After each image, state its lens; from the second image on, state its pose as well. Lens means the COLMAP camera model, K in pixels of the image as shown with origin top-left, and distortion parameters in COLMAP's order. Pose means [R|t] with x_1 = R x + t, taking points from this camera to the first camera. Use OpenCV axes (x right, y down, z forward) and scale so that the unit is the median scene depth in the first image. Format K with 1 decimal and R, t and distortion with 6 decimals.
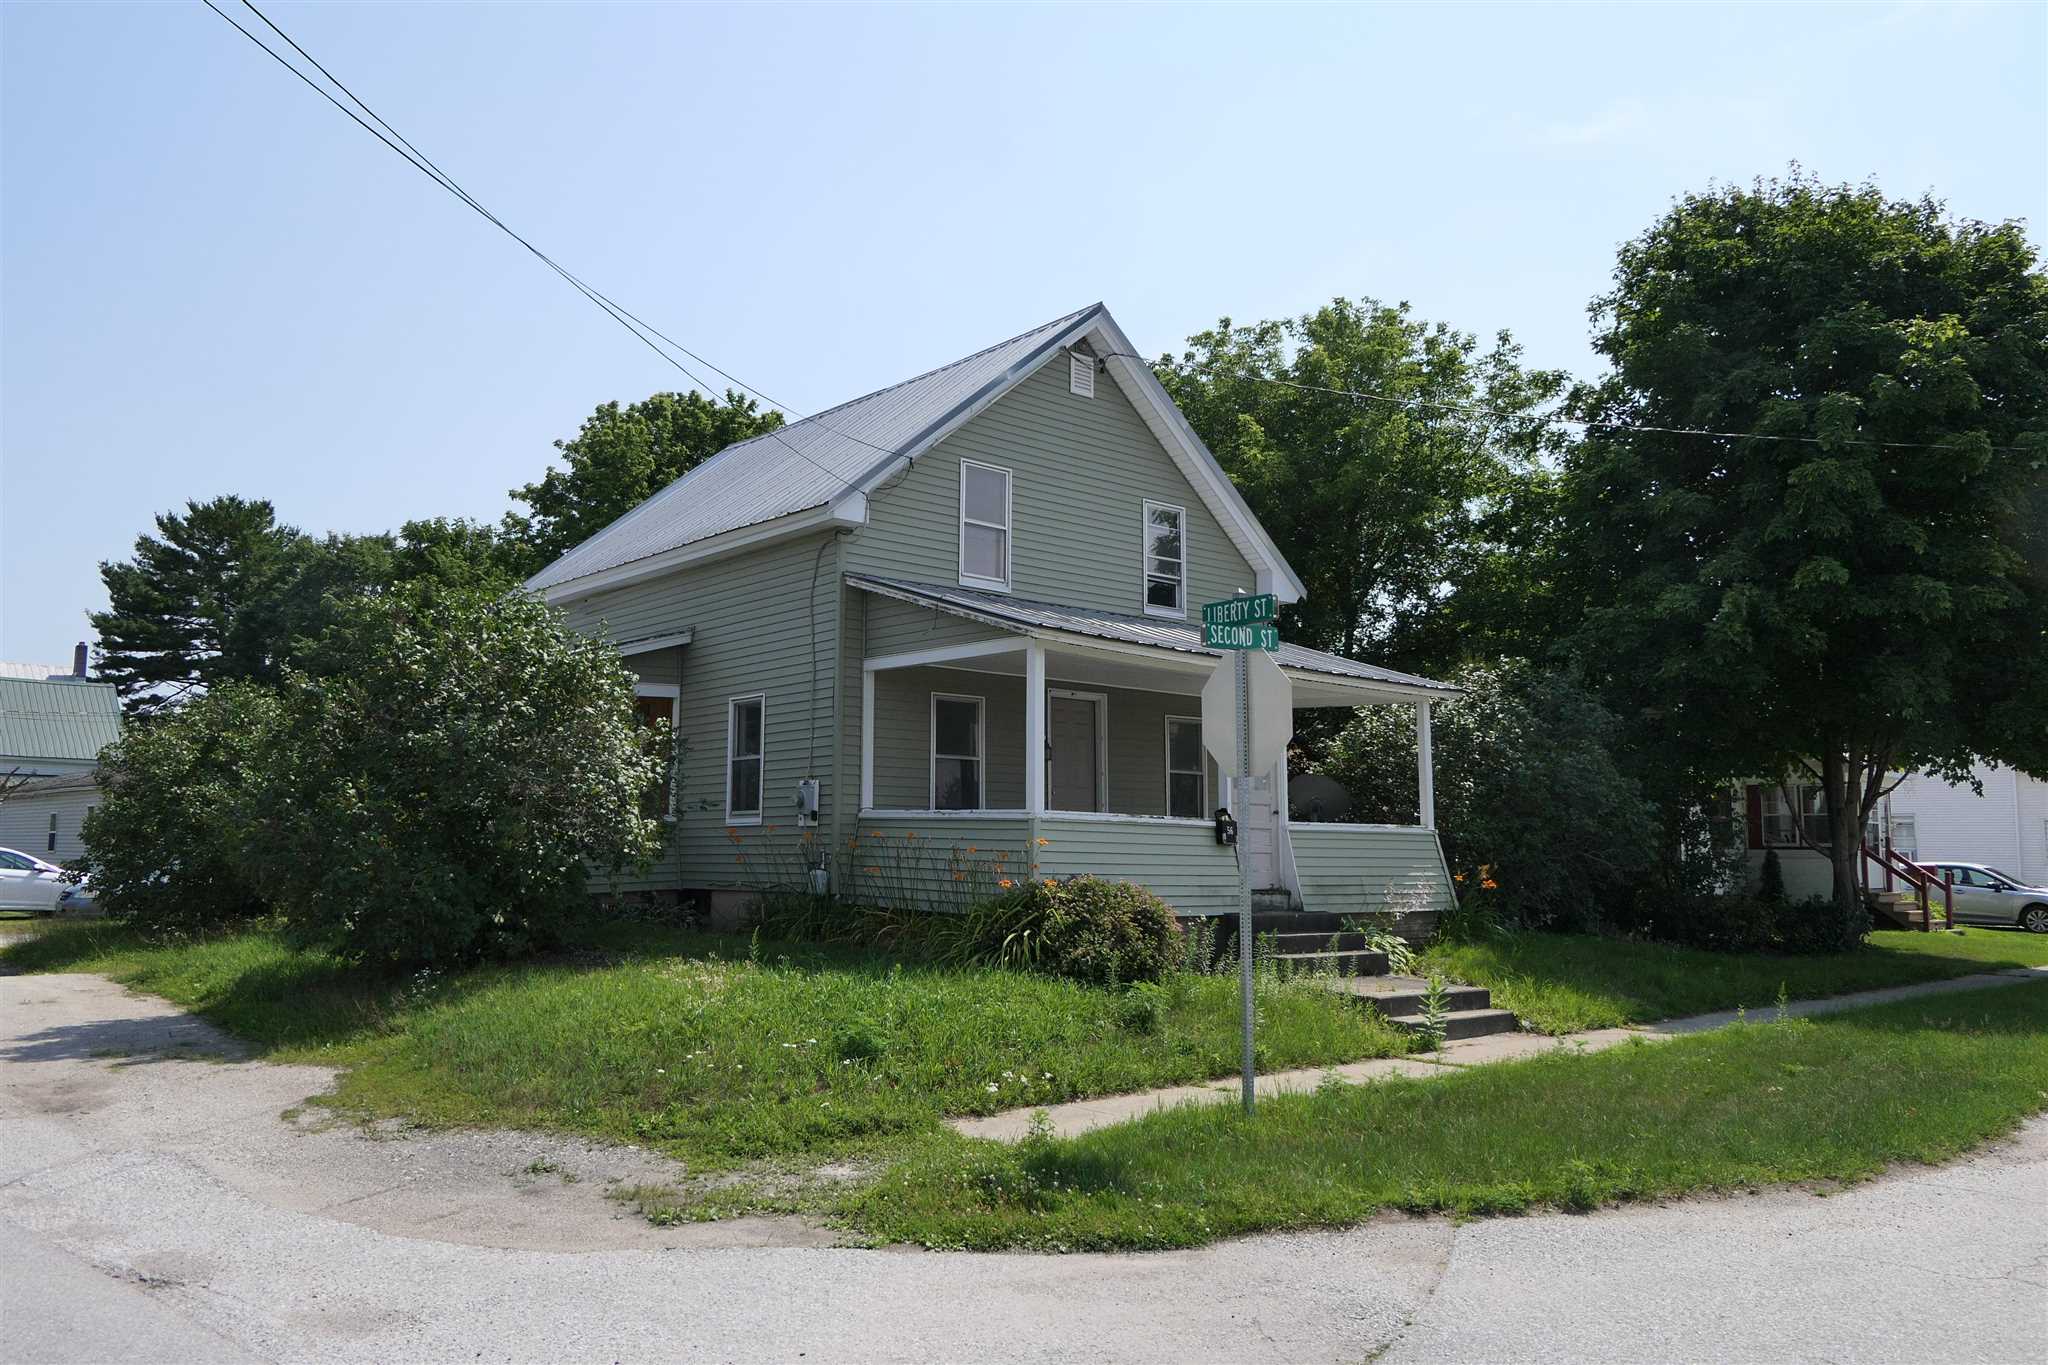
lens RADIAL K [[1492.5, 0, 1024.0], [0, 1492.5, 682.5], [0, 0, 1]] dist [-0.007948, 0.004853]
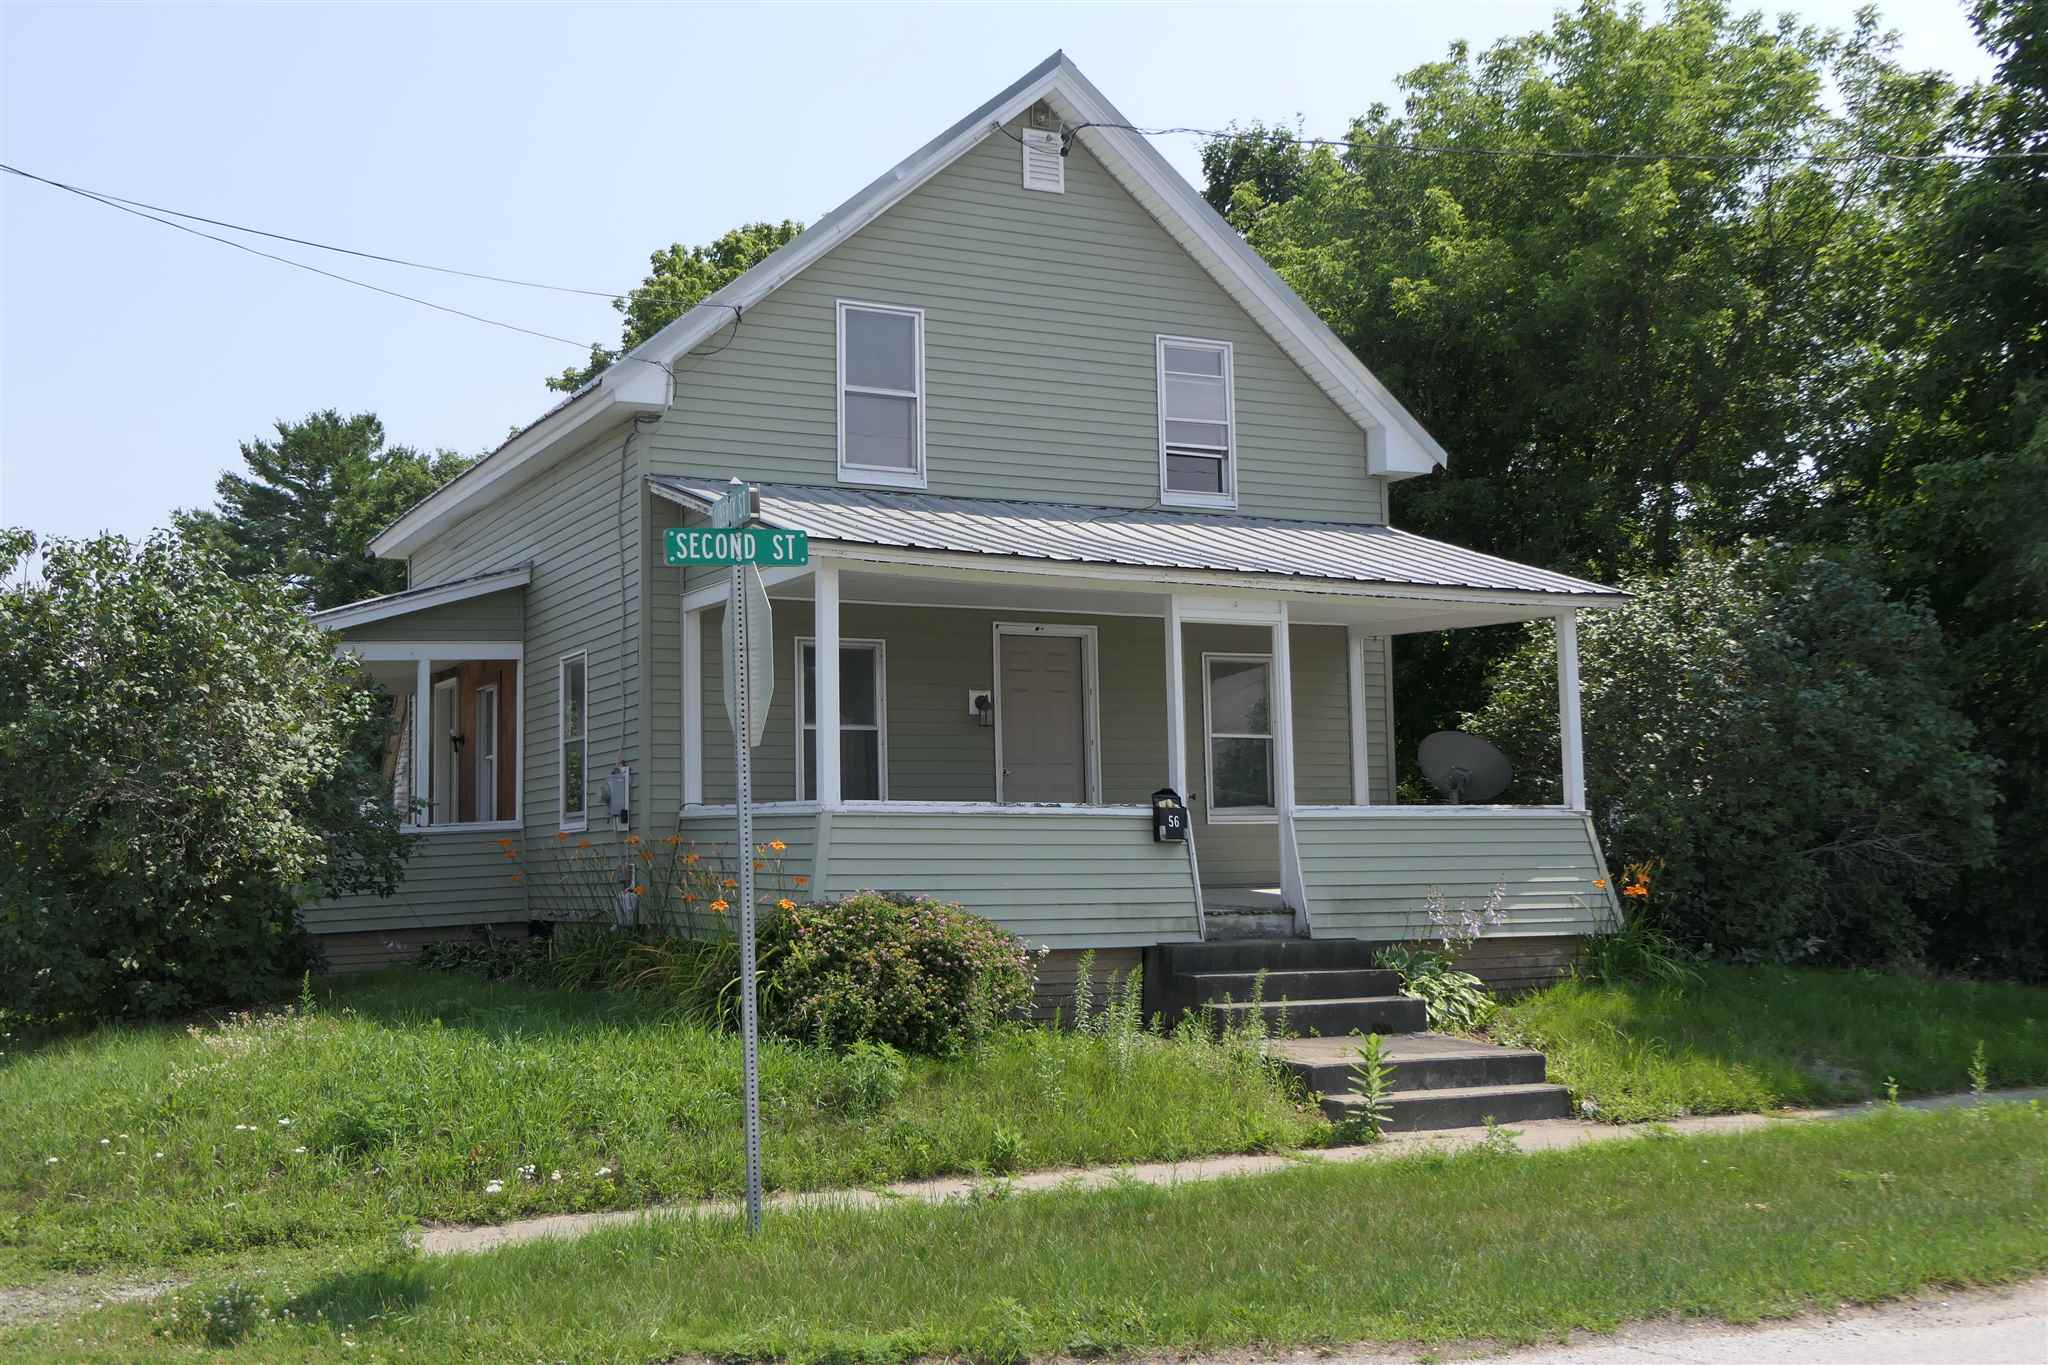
lens RADIAL K [[2188.1, 0, 1024.0], [0, 2188.1, 682.5], [0, 0, 1]] dist [-0.001128, -0.135248]
pose [[0.971172, -0.042281, -0.234599, 0.266616], [0.049429, 0.998473, 0.024669, 0.007368], [0.233197, -0.035553, 0.971779, 0.019651]]
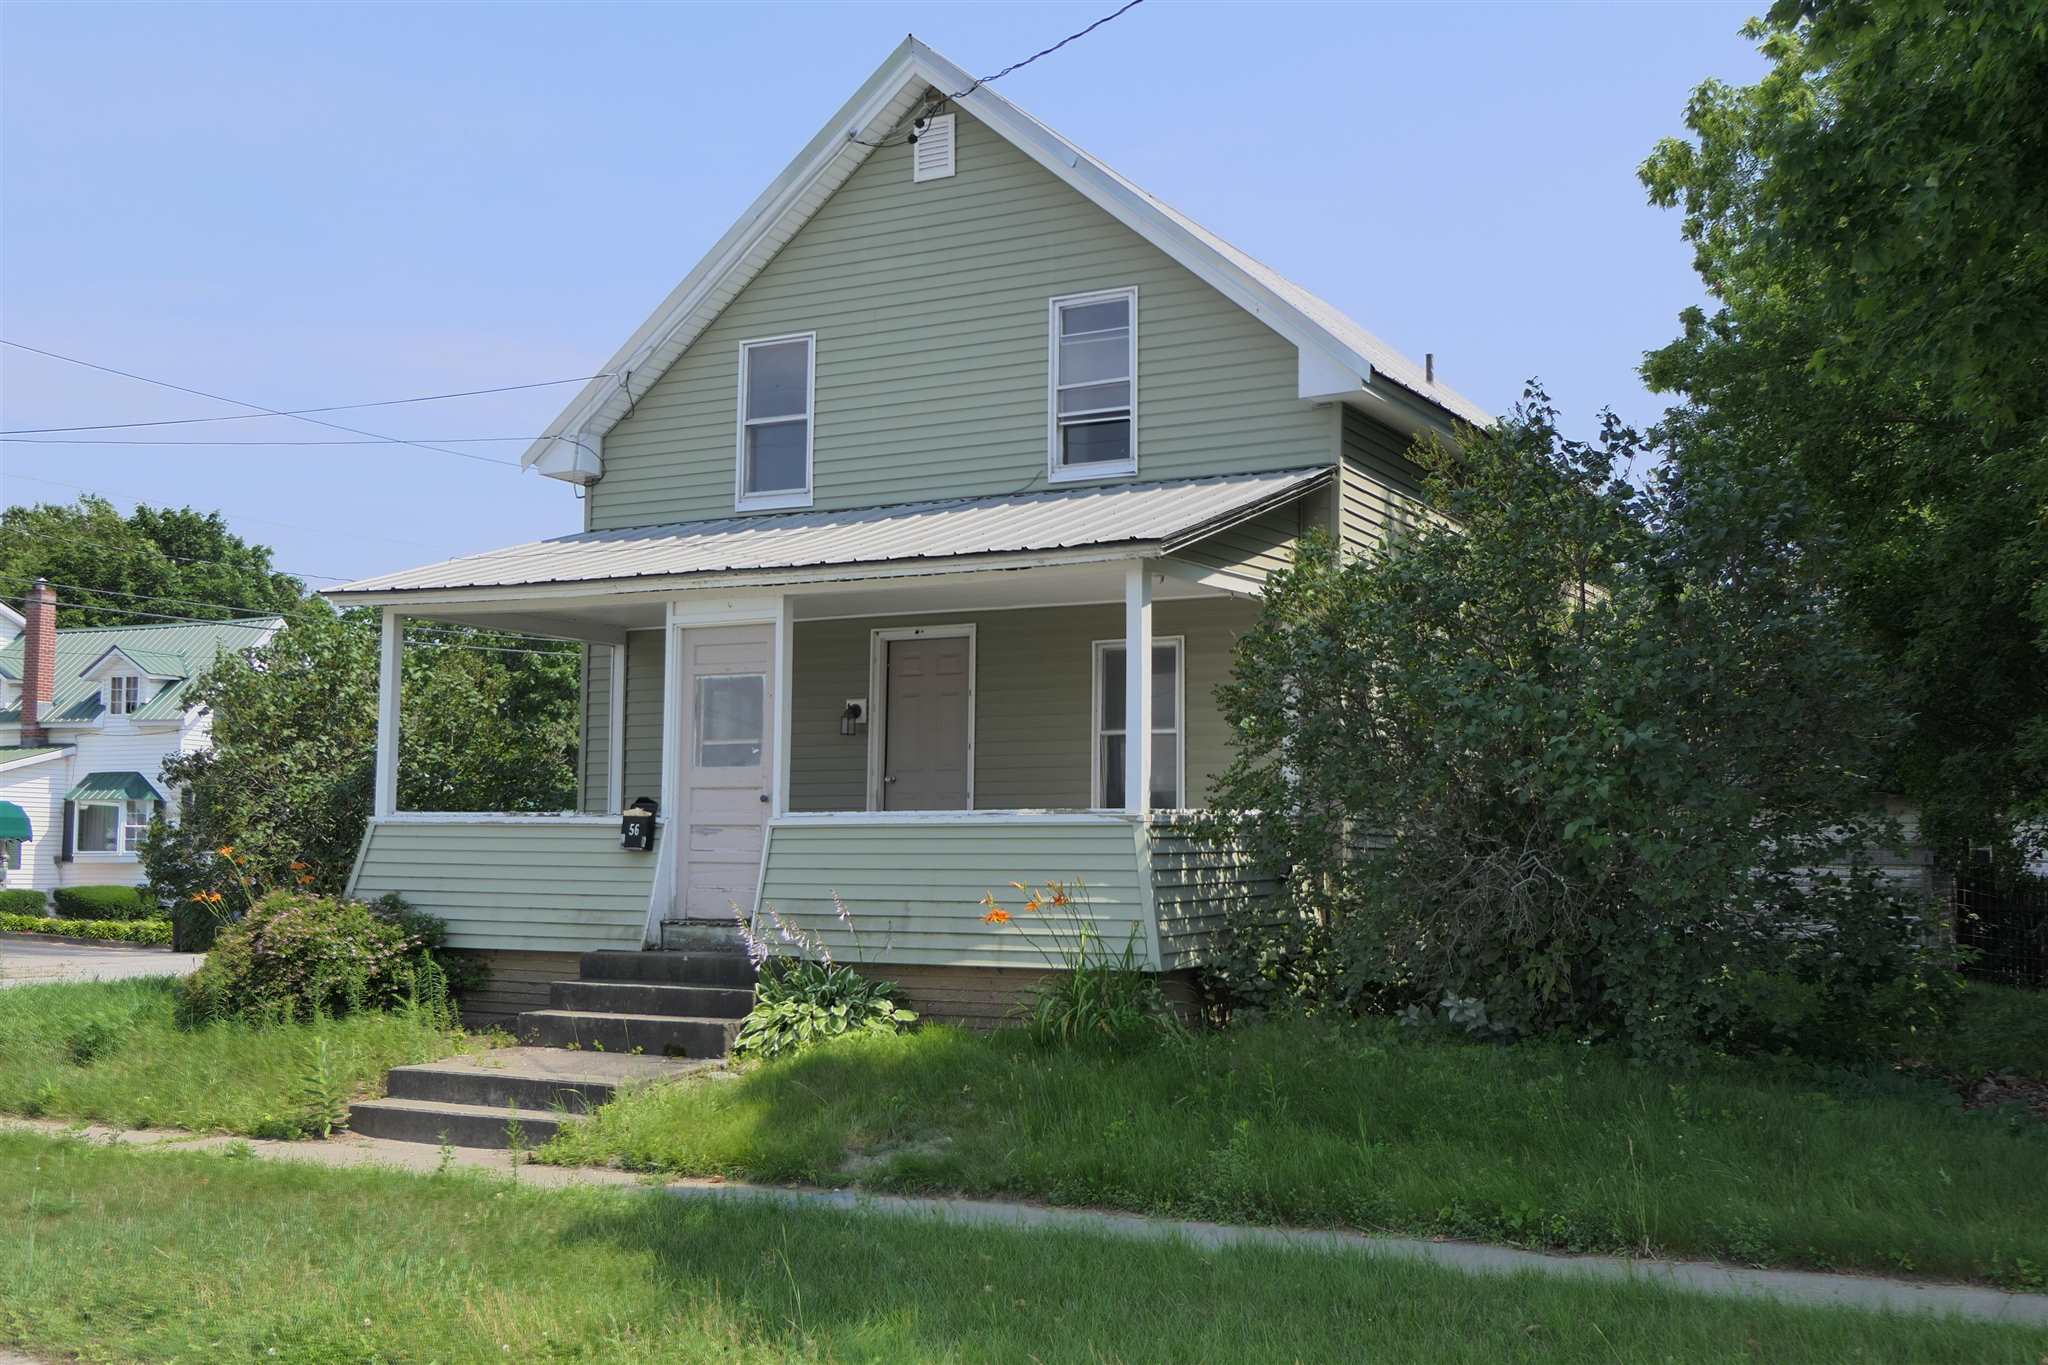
lens RADIAL K [[2253.1, 0, 1024.0], [0, 2253.1, 682.5], [0, 0, 1]] dist [0.011900, -0.001712]
pose [[0.338670, -0.087347, -0.936842, 1.014252], [0.102073, 0.993216, -0.055703, 0.093335], [0.935352, -0.076761, 0.345288, 0.707201]]
